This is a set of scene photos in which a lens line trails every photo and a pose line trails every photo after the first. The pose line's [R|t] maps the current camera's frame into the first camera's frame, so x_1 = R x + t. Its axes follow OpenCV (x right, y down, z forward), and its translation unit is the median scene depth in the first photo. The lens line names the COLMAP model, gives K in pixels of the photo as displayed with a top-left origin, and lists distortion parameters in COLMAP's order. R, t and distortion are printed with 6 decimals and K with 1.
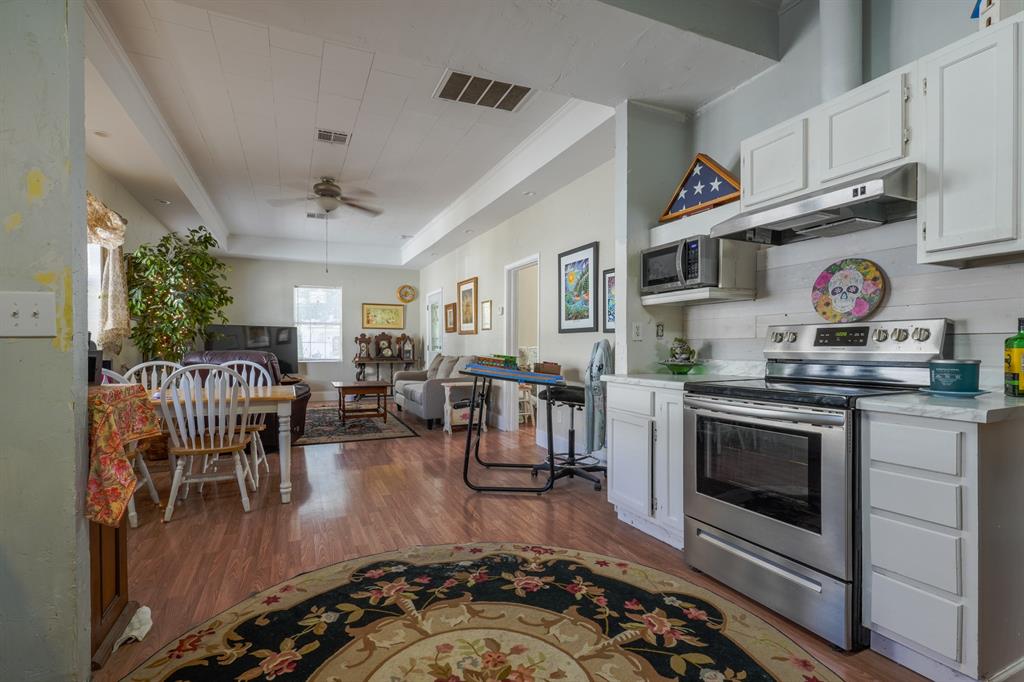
lens RADIAL K [[469.5, 0, 494.2], [0, 469.5, 355.4], [0, 0, 1]] dist [-0.000814, -0.000115]
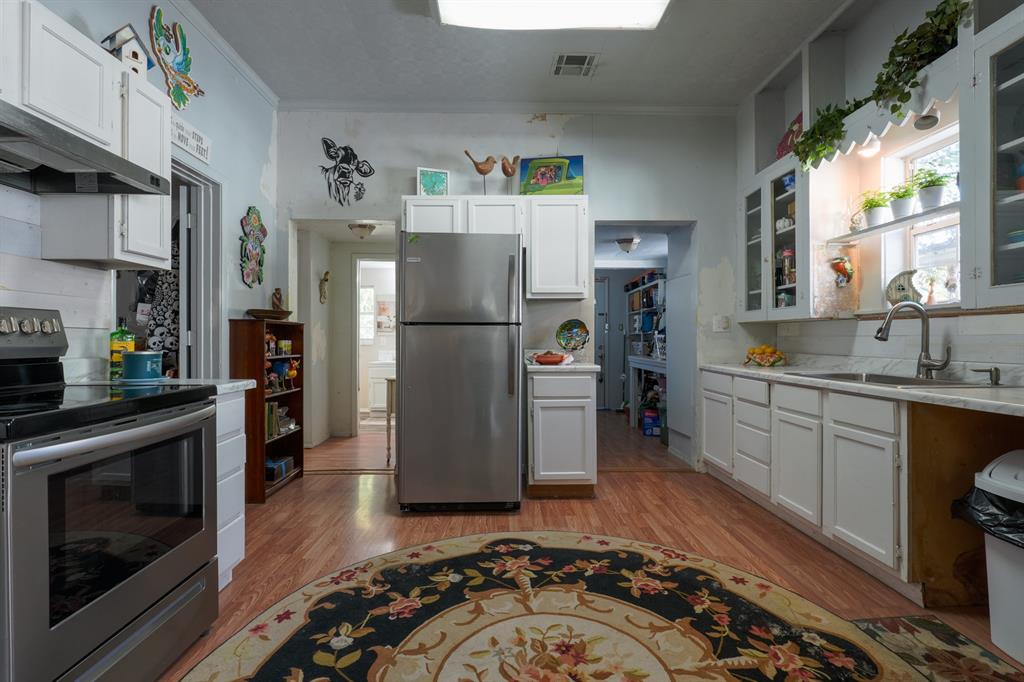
lens RADIAL K [[467.1, 0, 511.4], [0, 467.1, 338.1], [0, 0, 1]] dist [-0.003611, -0.000559]
pose [[-0.928786, 0.001887, 0.370611, -0.104372], [0.006522, 0.999915, 0.011252, -0.011078], [-0.370559, 0.012868, -0.928720, 0.632542]]
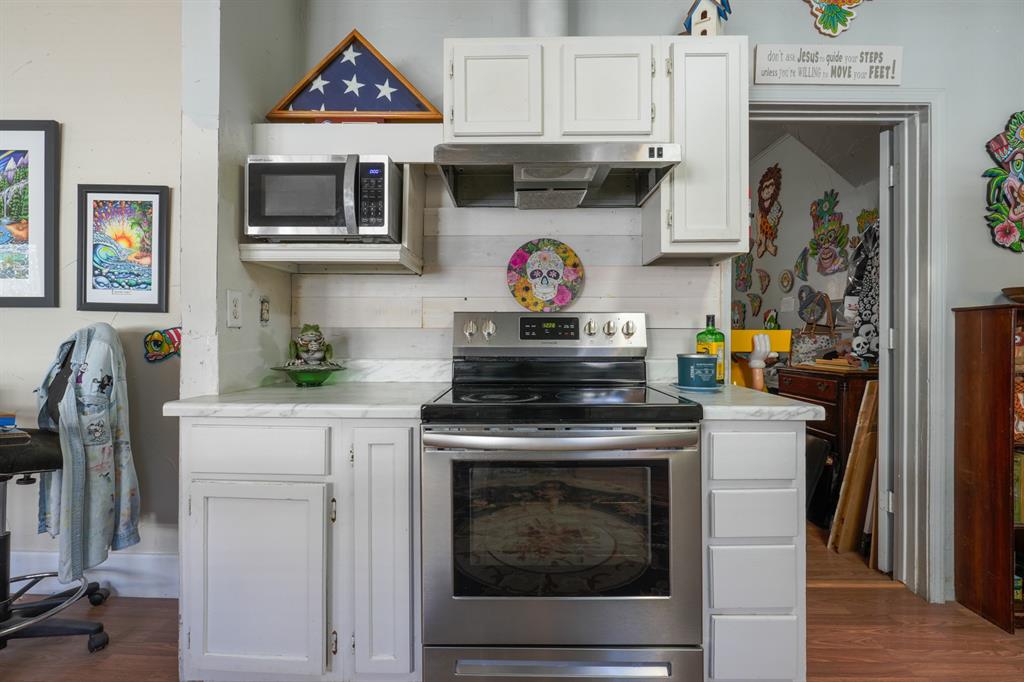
lens RADIAL K [[467.1, 0, 511.4], [0, 467.1, 338.1], [0, 0, 1]] dist [-0.003611, -0.000559]
pose [[0.404247, 0.004267, 0.914640, -0.027927], [0.013187, 0.999858, -0.010493, -0.007145], [-0.914555, 0.016303, 0.404134, 0.351722]]
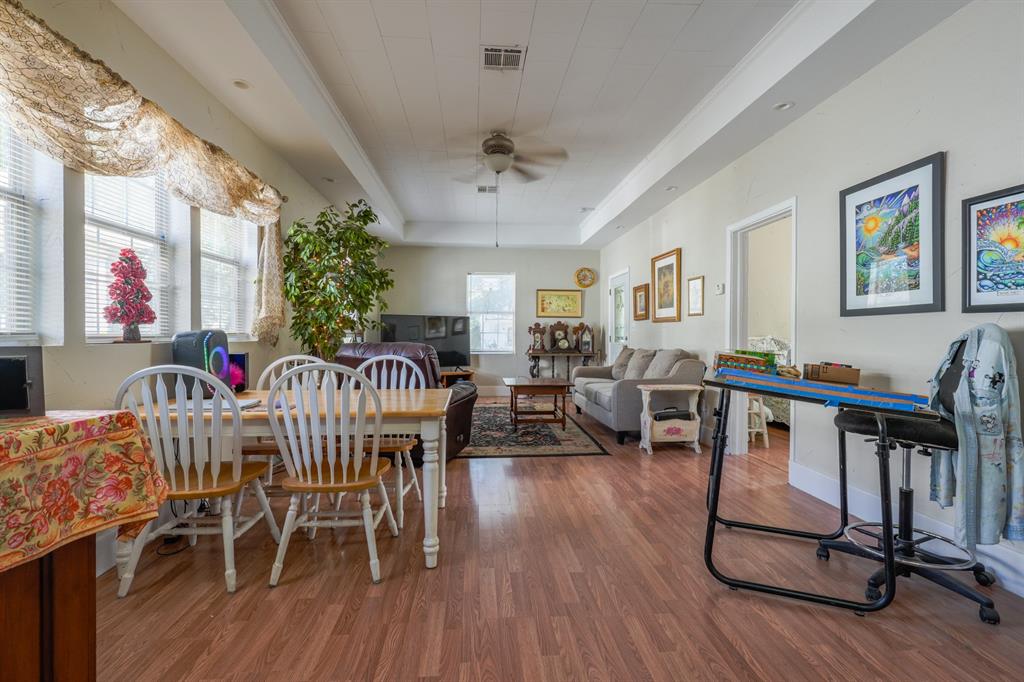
lens RADIAL K [[467.1, 0, 511.4], [0, 467.1, 338.1], [0, 0, 1]] dist [-0.003611, -0.000559]
pose [[0.947955, 0.001263, -0.318401, -0.087306], [-0.006745, 0.999847, -0.016113, -0.005828], [0.318332, 0.017422, 0.947819, 0.286454]]
